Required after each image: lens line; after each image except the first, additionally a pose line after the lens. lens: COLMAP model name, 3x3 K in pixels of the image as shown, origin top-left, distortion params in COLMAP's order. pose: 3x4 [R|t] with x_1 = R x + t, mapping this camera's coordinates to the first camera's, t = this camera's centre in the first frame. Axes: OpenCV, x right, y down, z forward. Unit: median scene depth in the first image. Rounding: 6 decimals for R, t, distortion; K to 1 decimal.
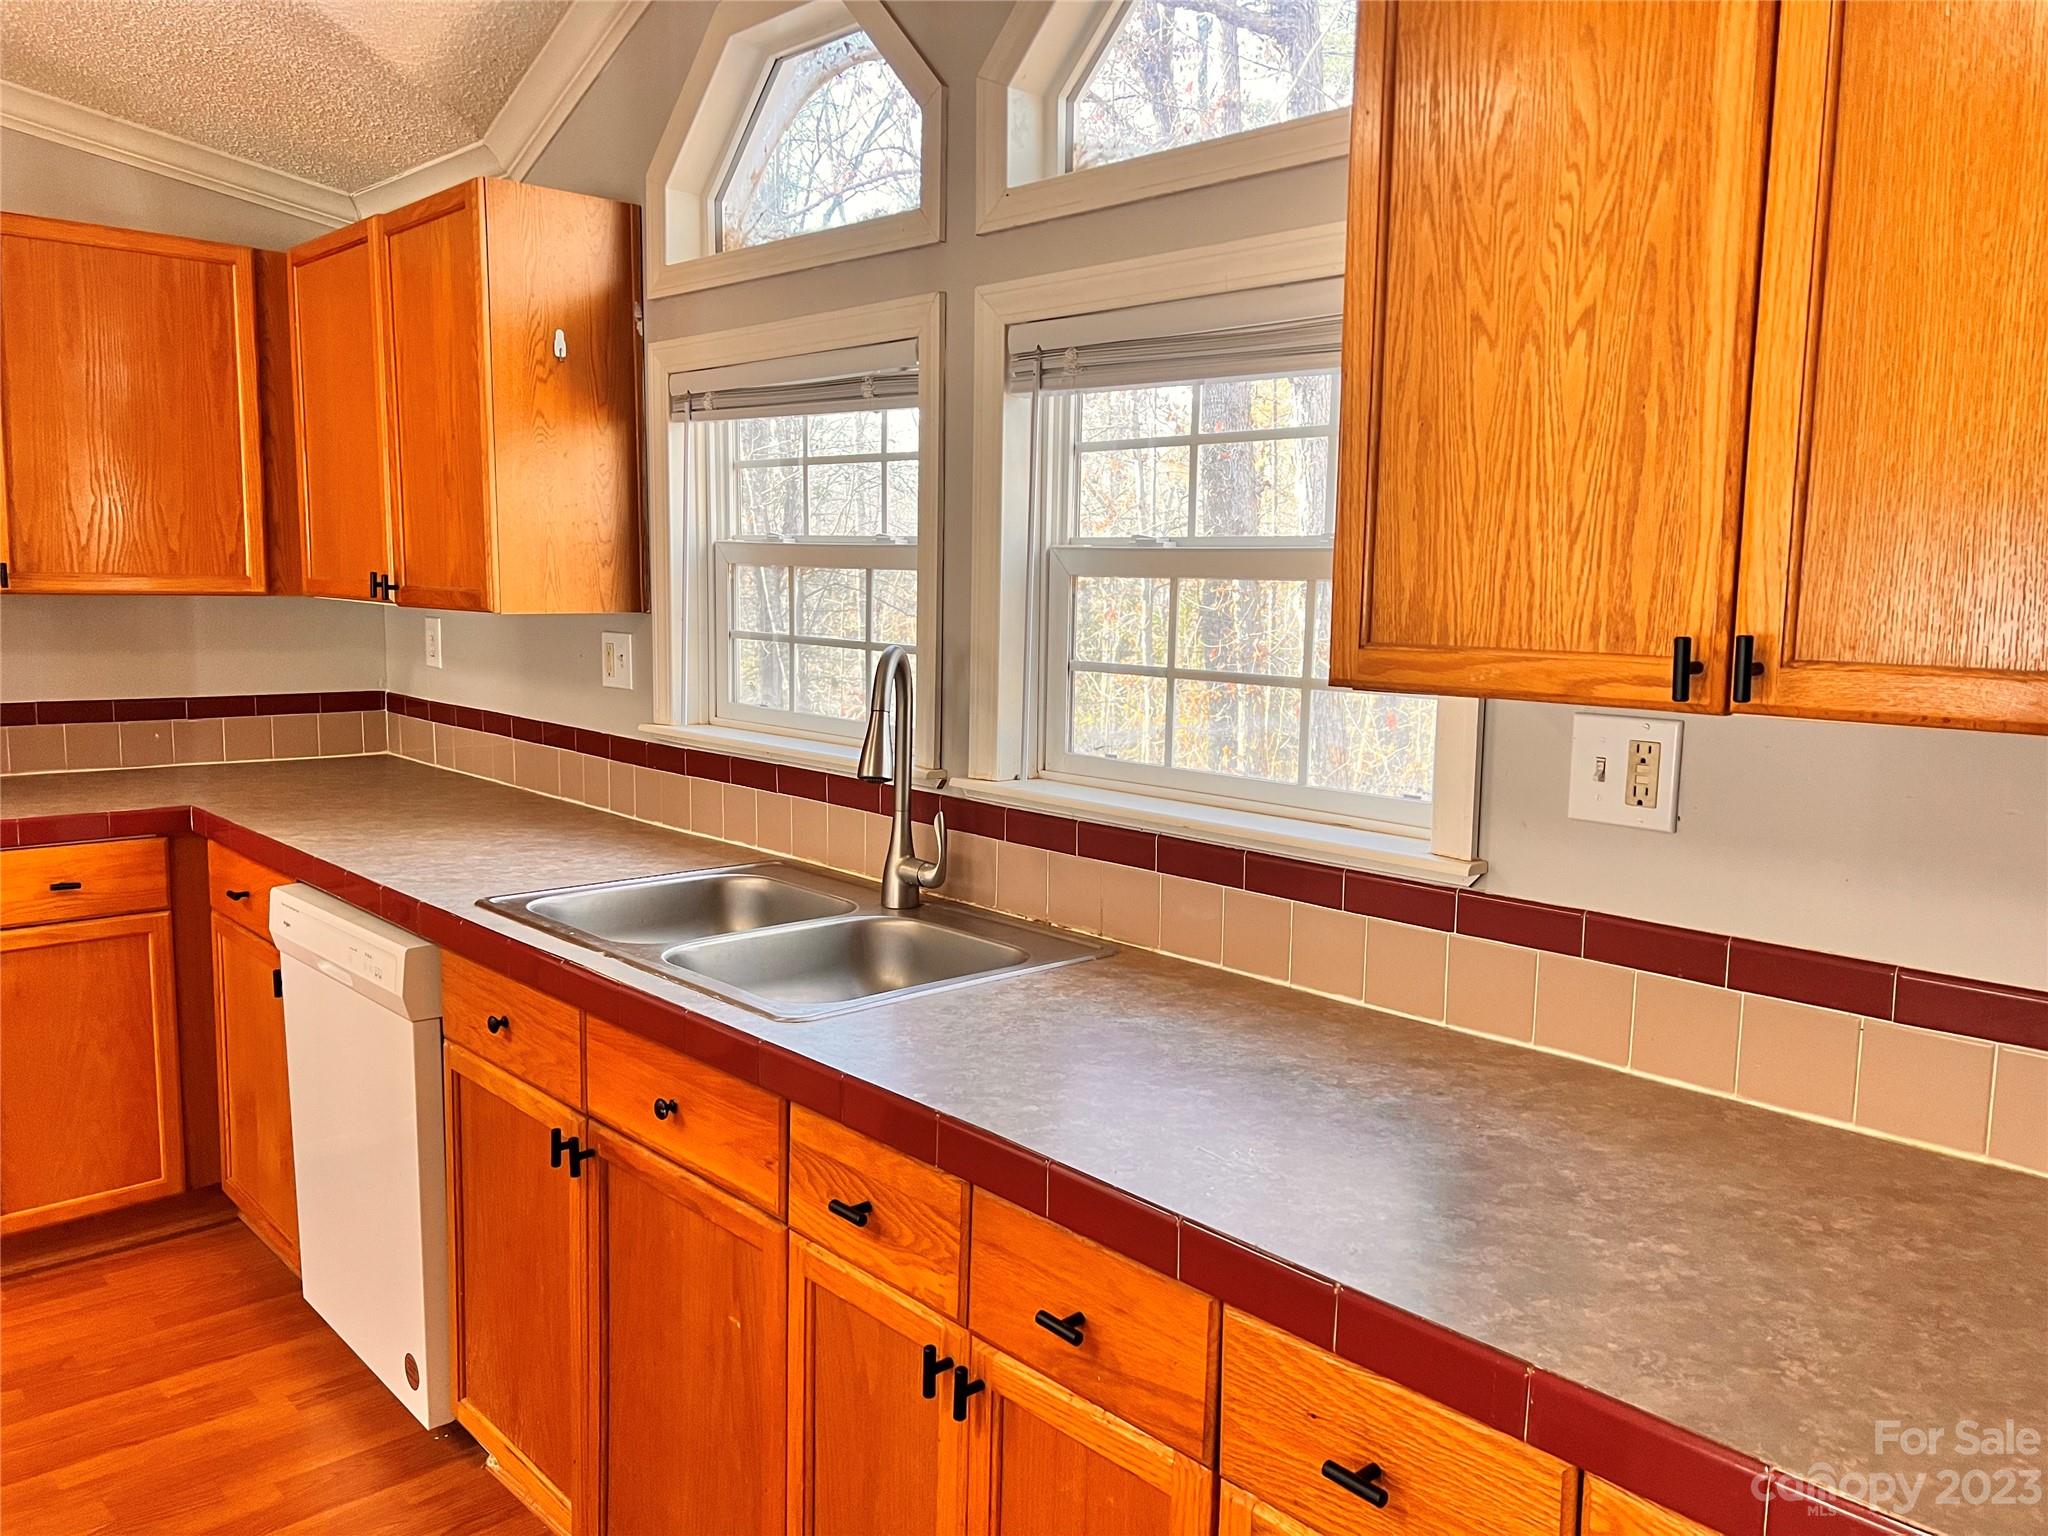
lens RADIAL K [[1550.3, 0, 998.0], [0, 1550.3, 767.7], [0, 0, 1]] dist [0.058587, -0.082803]
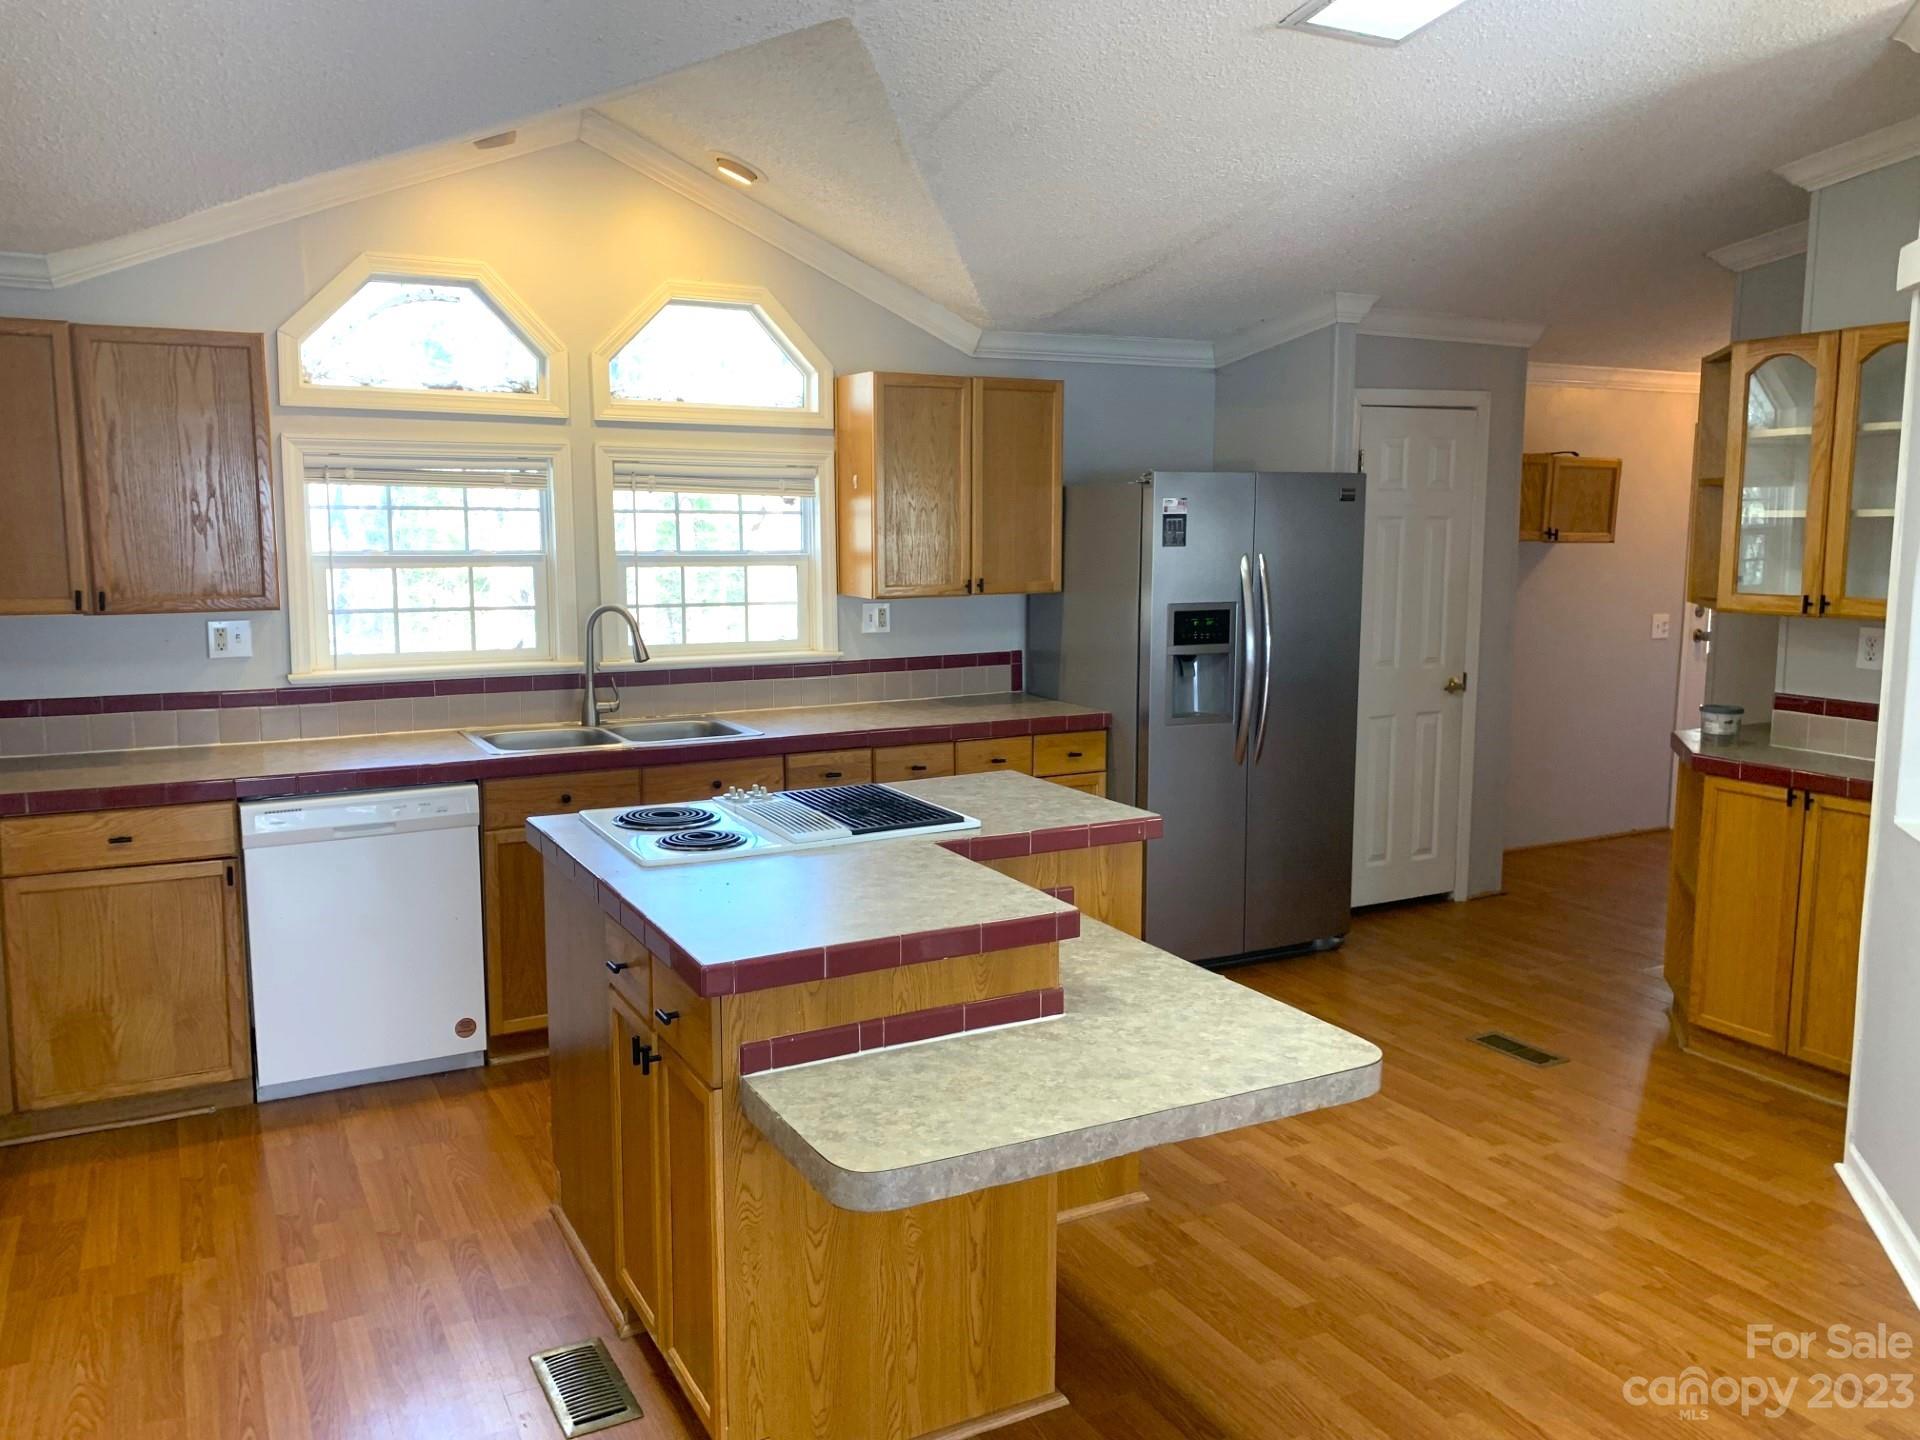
lens RADIAL K [[1453.4, 0, 935.6], [0, 1453.4, 719.7], [0, 0, 1]] dist [0.058587, -0.082803]
pose [[0.250755, -0.157703, 0.955119, -3.071004], [0.121628, 0.983955, 0.130532, -0.202839], [-0.960379, 0.083438, 0.265913, 0.002062]]
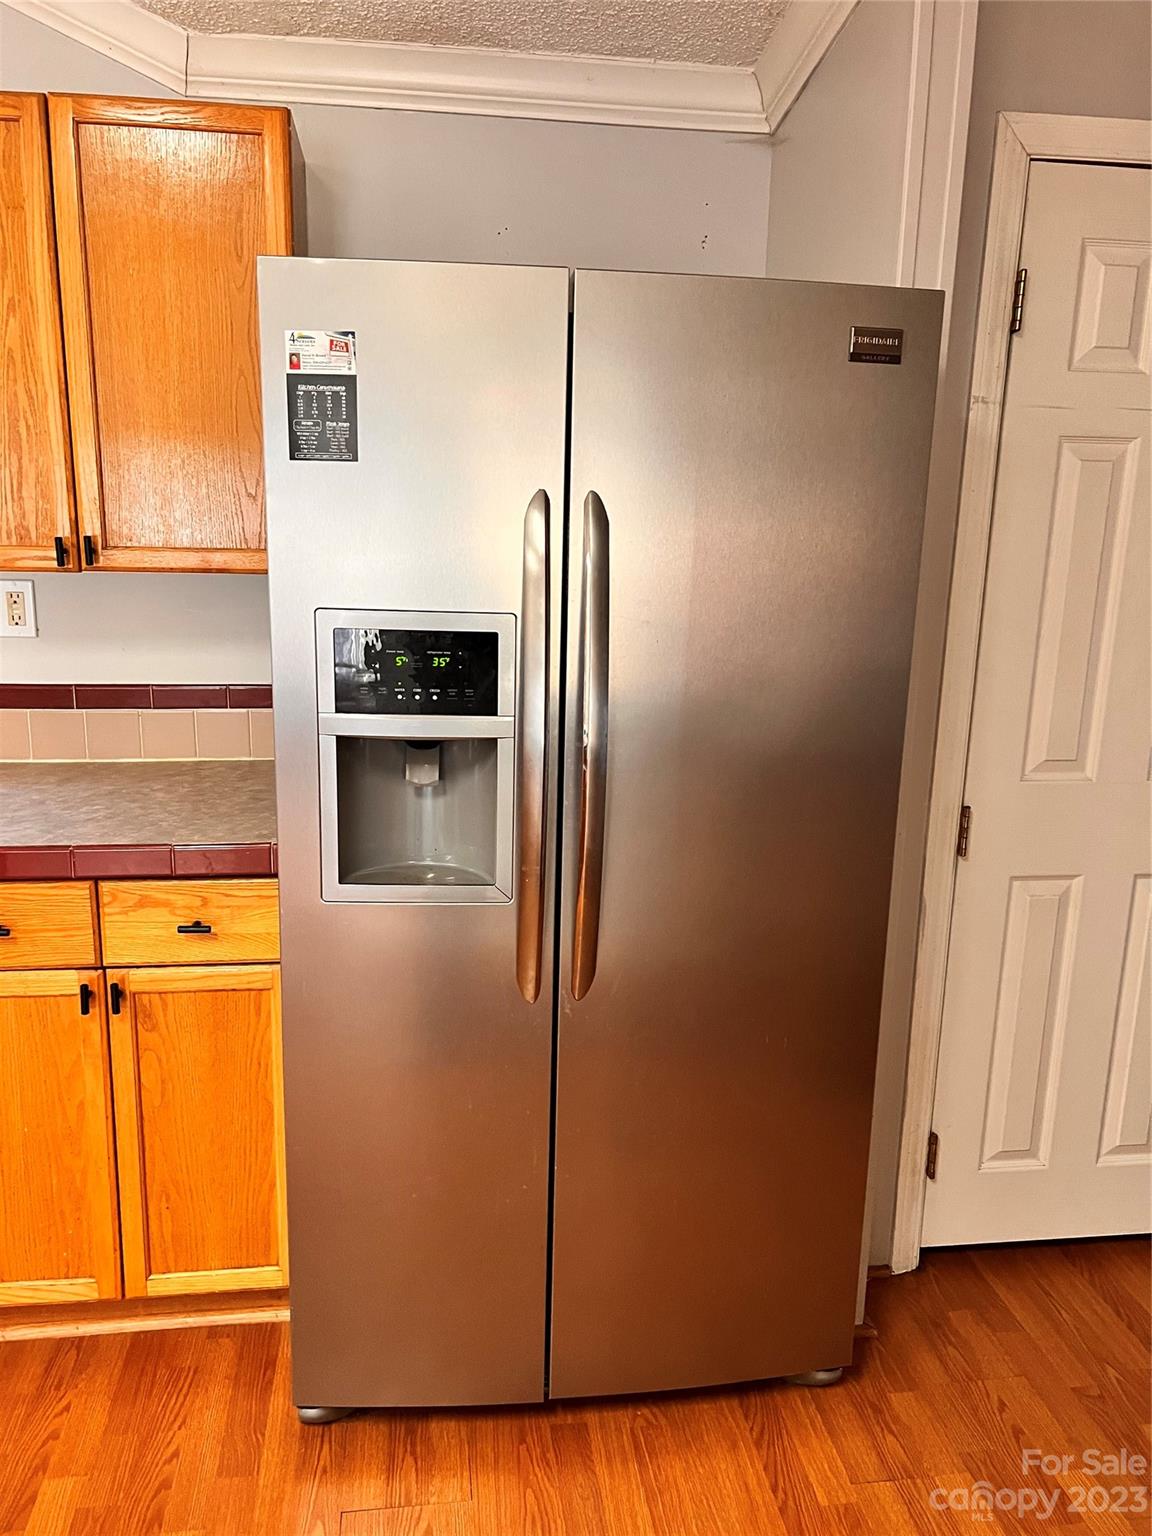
lens RADIAL K [[1140.6, 0, 560.1], [0, 1140.6, 777.8], [0, 0, 1]] dist [0.025464, -0.000275]
pose [[0.573734, -0.188416, 0.797075, -0.428542], [0.088653, 0.981749, 0.168257, 0.034047], [-0.814229, -0.025872, 0.579967, -0.442294]]
